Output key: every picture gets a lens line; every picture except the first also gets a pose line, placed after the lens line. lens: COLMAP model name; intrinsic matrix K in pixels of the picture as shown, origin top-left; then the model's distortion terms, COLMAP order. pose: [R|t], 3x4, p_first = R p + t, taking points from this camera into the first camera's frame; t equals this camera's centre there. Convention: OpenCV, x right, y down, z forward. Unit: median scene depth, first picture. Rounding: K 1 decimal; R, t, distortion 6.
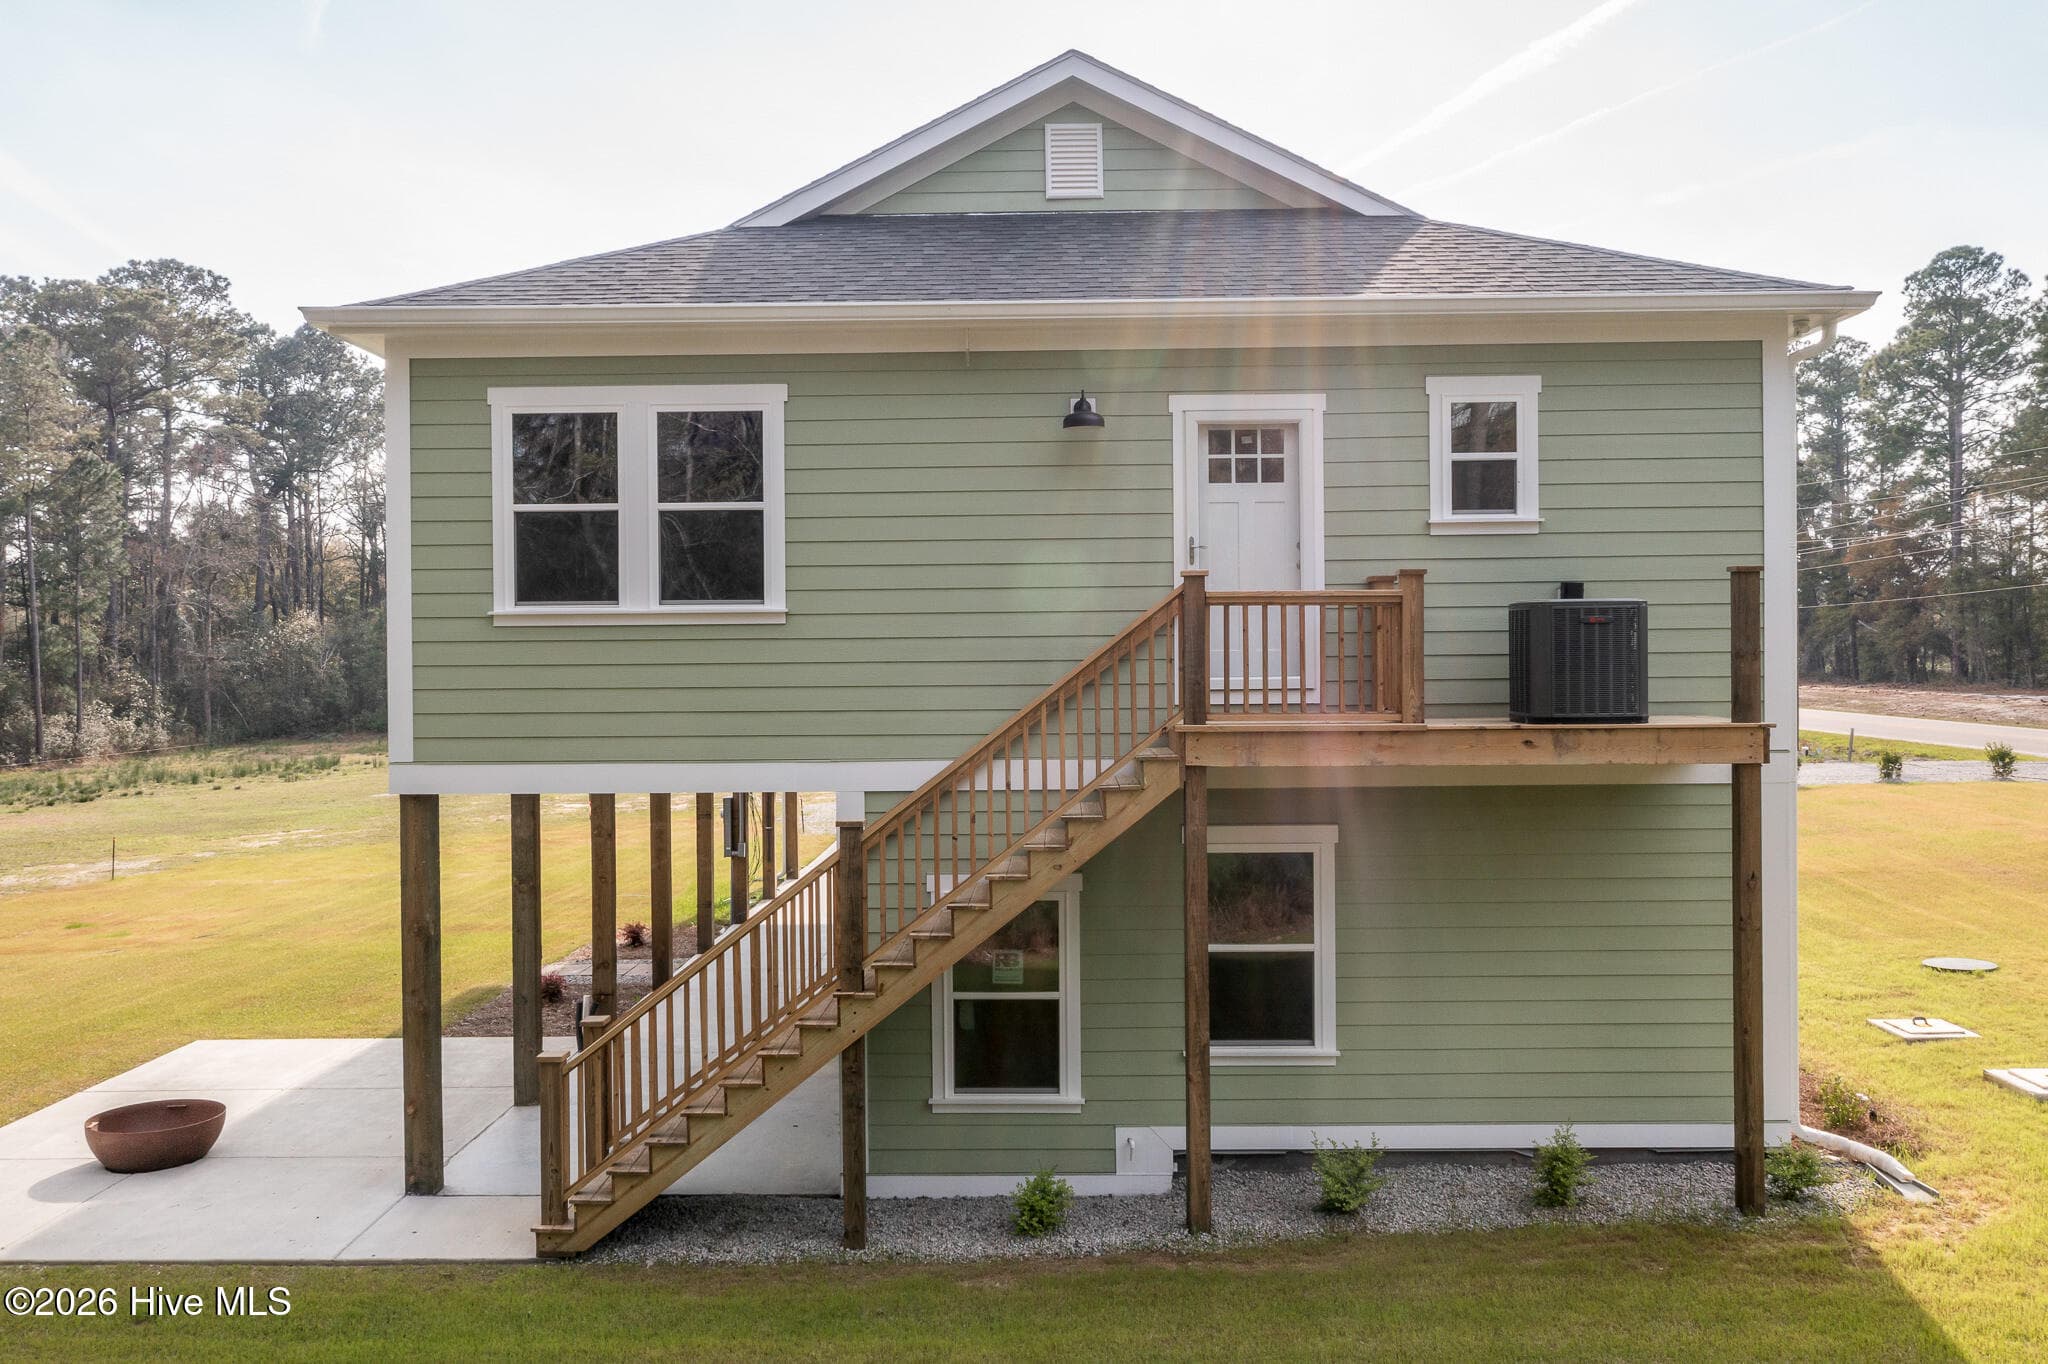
lens RADIAL K [[1629.5, 0, 1032.8], [0, 1629.5, 674.9], [0, 0, 1]] dist [-0.002541, 0.008761]
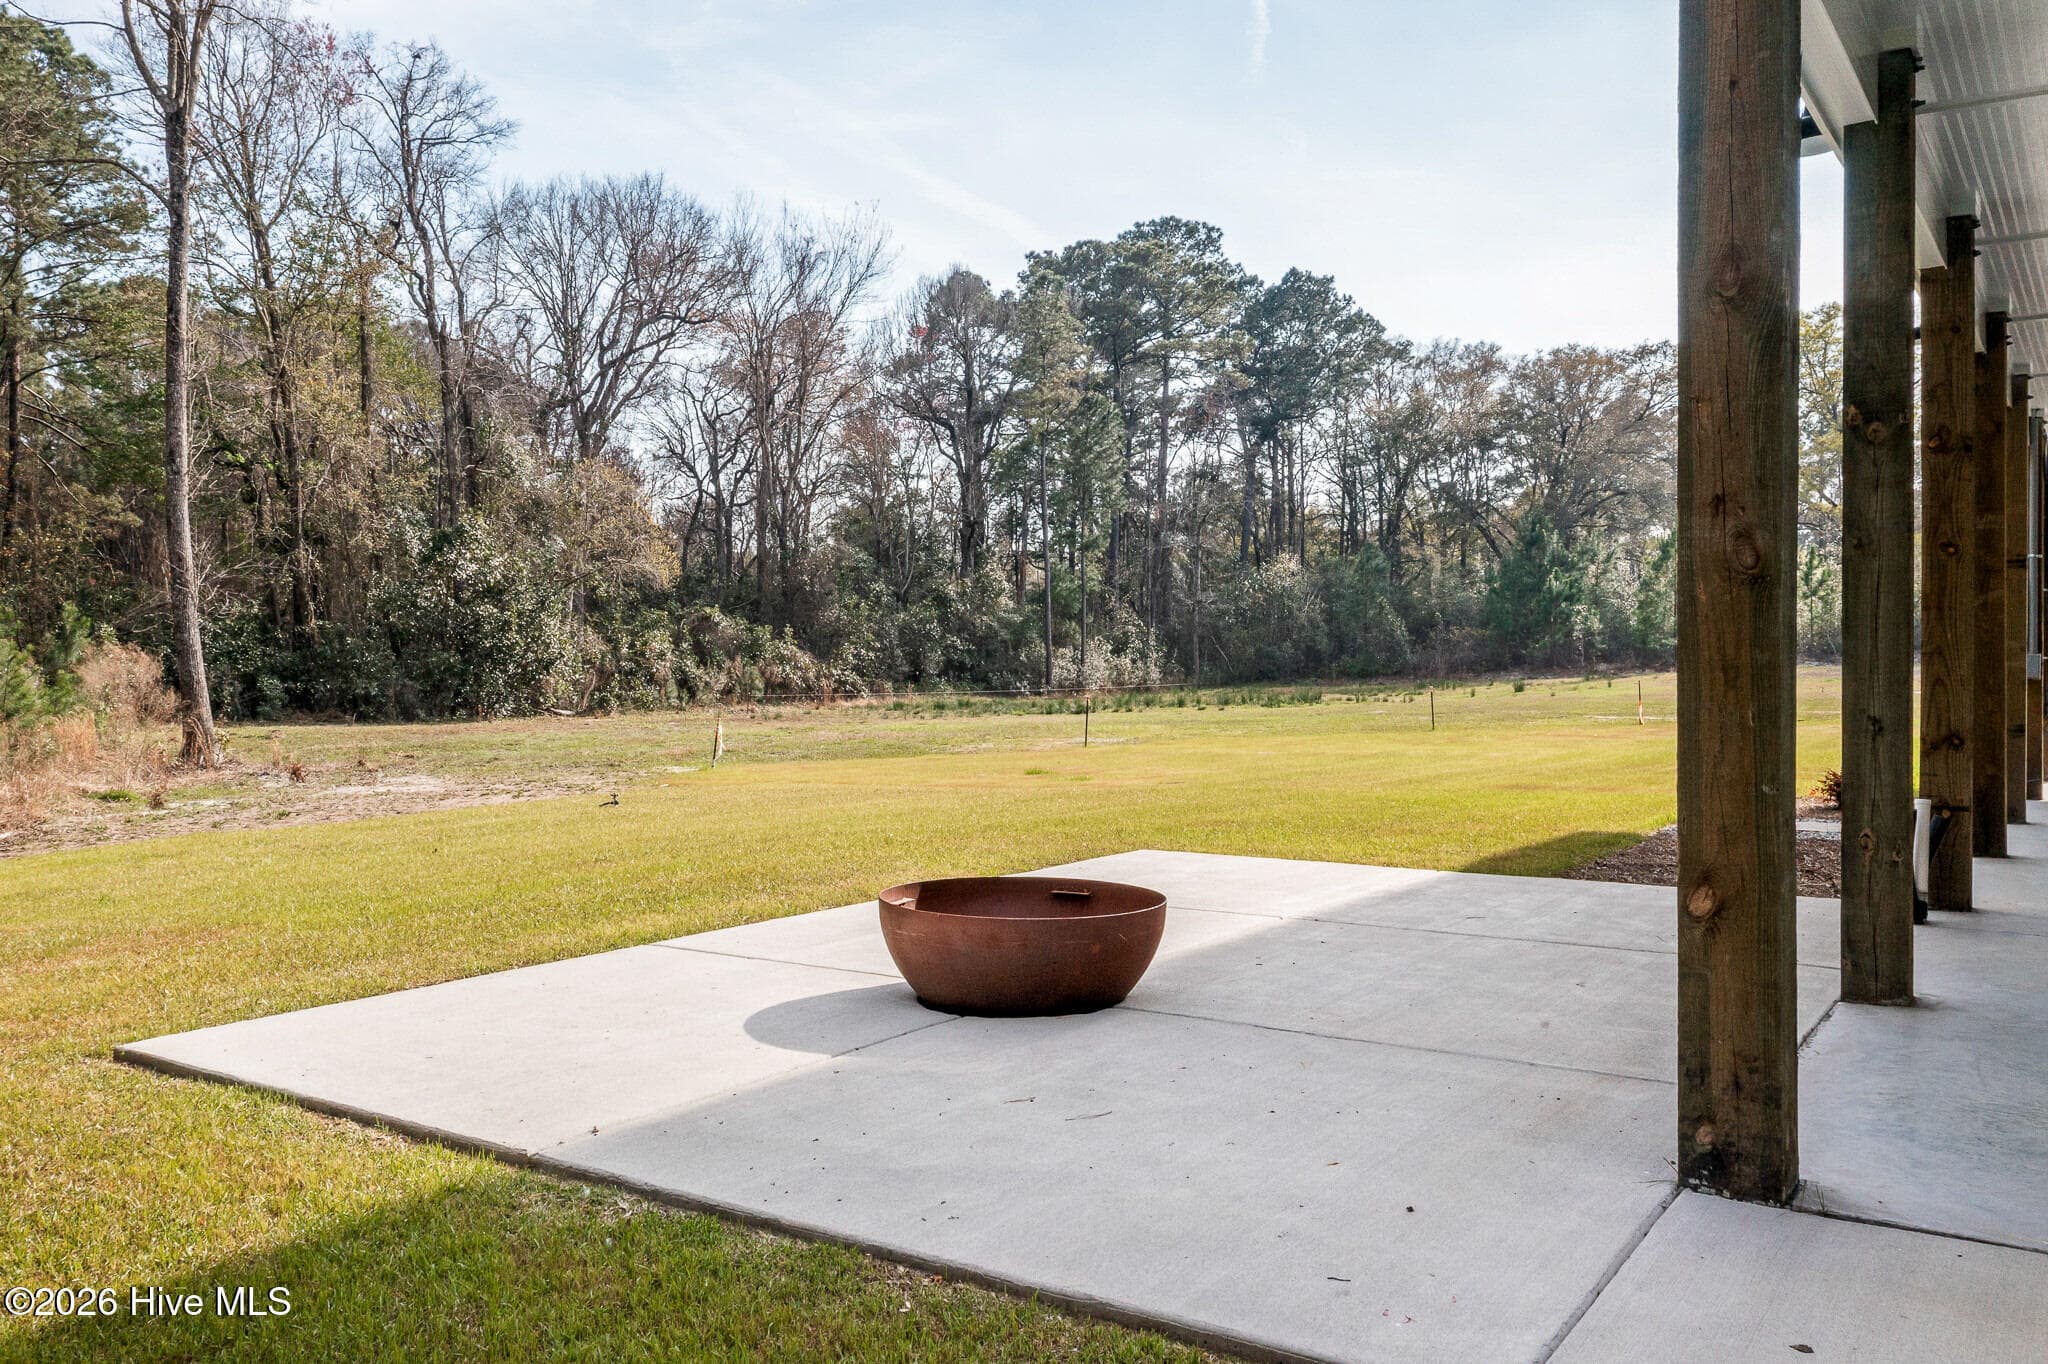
lens RADIAL K [[1629.5, 0, 1023.1], [0, 1629.5, 672.5], [0, 0, 1]] dist [-0.002541, 0.008761]
pose [[0.837788, 0.011602, -0.545873, -0.051228], [-0.014398, 0.999896, -0.000845, 0.035938], [0.545806, 0.008567, 0.837868, 0.108206]]
